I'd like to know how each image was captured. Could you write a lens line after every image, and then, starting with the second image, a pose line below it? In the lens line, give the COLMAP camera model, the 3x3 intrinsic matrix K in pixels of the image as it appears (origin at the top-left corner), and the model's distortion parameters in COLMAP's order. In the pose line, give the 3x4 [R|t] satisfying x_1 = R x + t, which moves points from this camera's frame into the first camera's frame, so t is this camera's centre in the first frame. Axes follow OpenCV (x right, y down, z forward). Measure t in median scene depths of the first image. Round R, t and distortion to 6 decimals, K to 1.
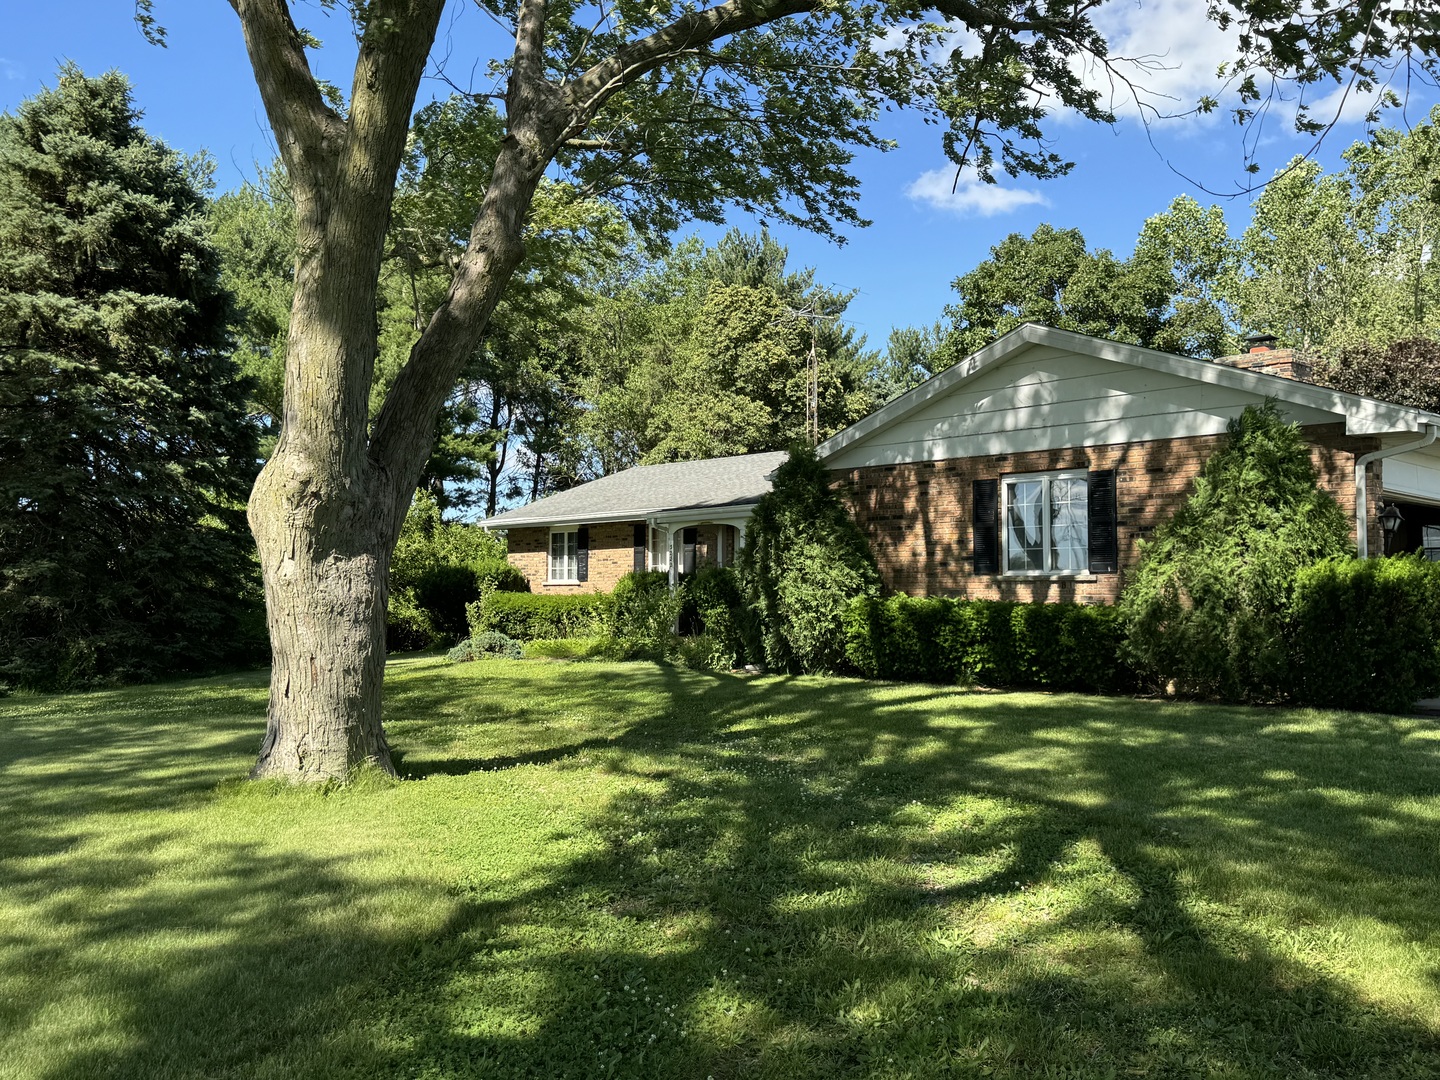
lens RADIAL K [[1246.5, 0, 720.7], [0, 1246.5, 540.9], [0, 0, 1]] dist [-0.000533, -0.000117]
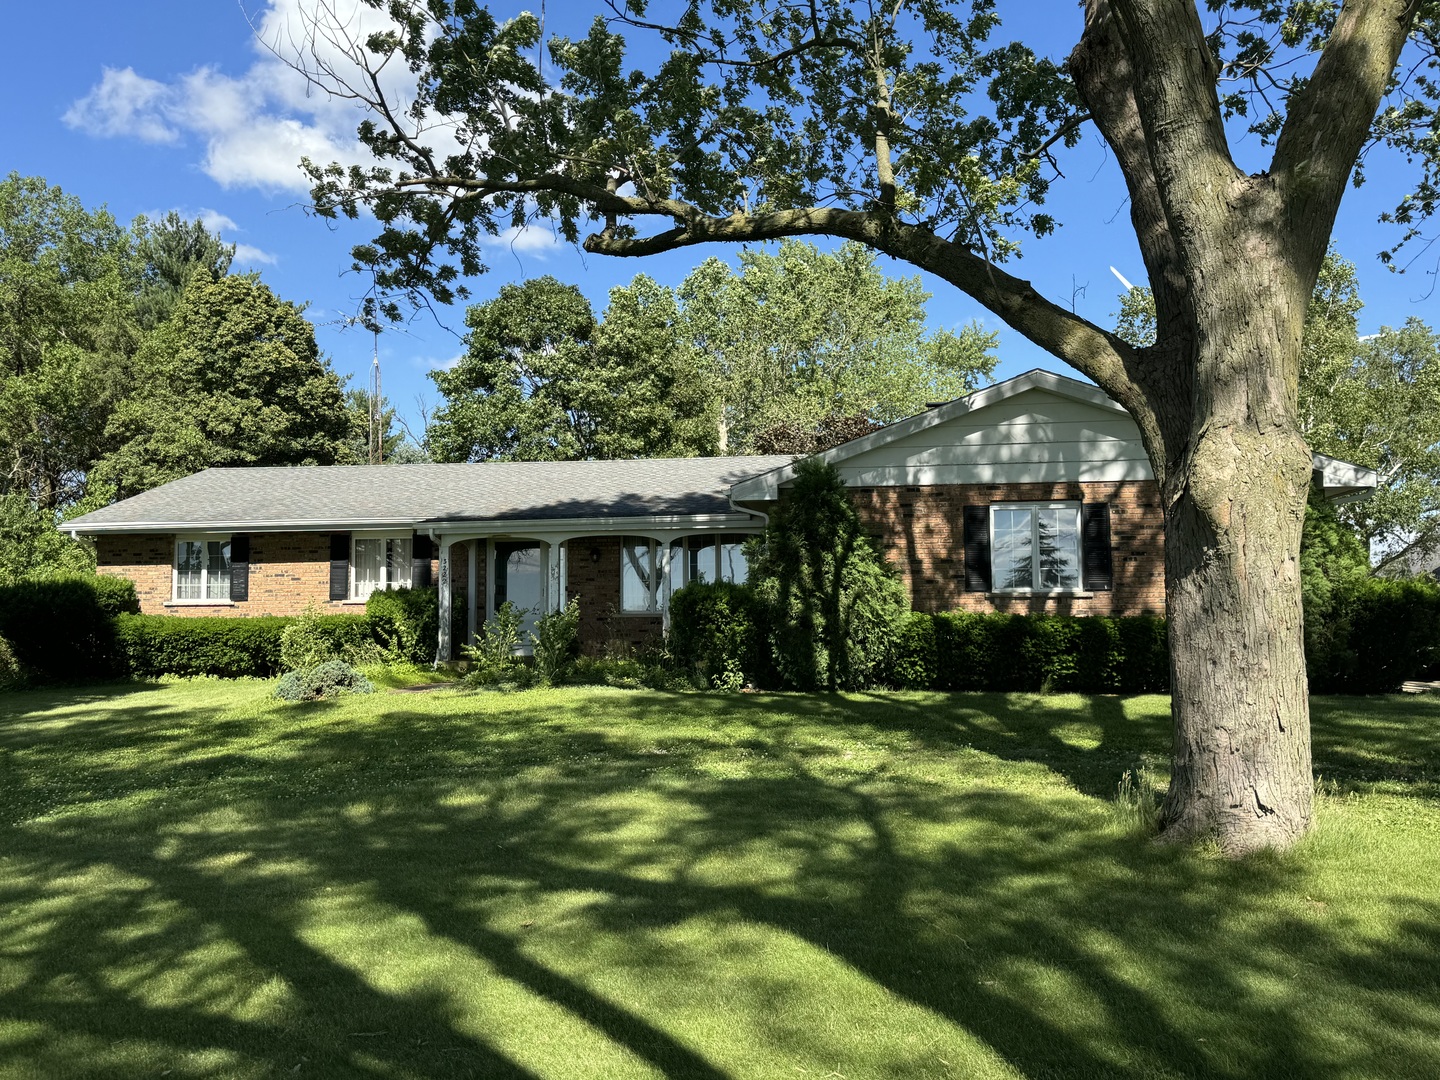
lens RADIAL K [[1151.3, 0, 720.2], [0, 1151.3, 541.9], [0, 0, 1]] dist [-0.009733, -0.004303]
pose [[0.784030, 0.032811, 0.619855, -0.572616], [-0.018237, 0.999388, -0.029833, 0.017036], [-0.620455, 0.012086, 0.784149, 0.328599]]
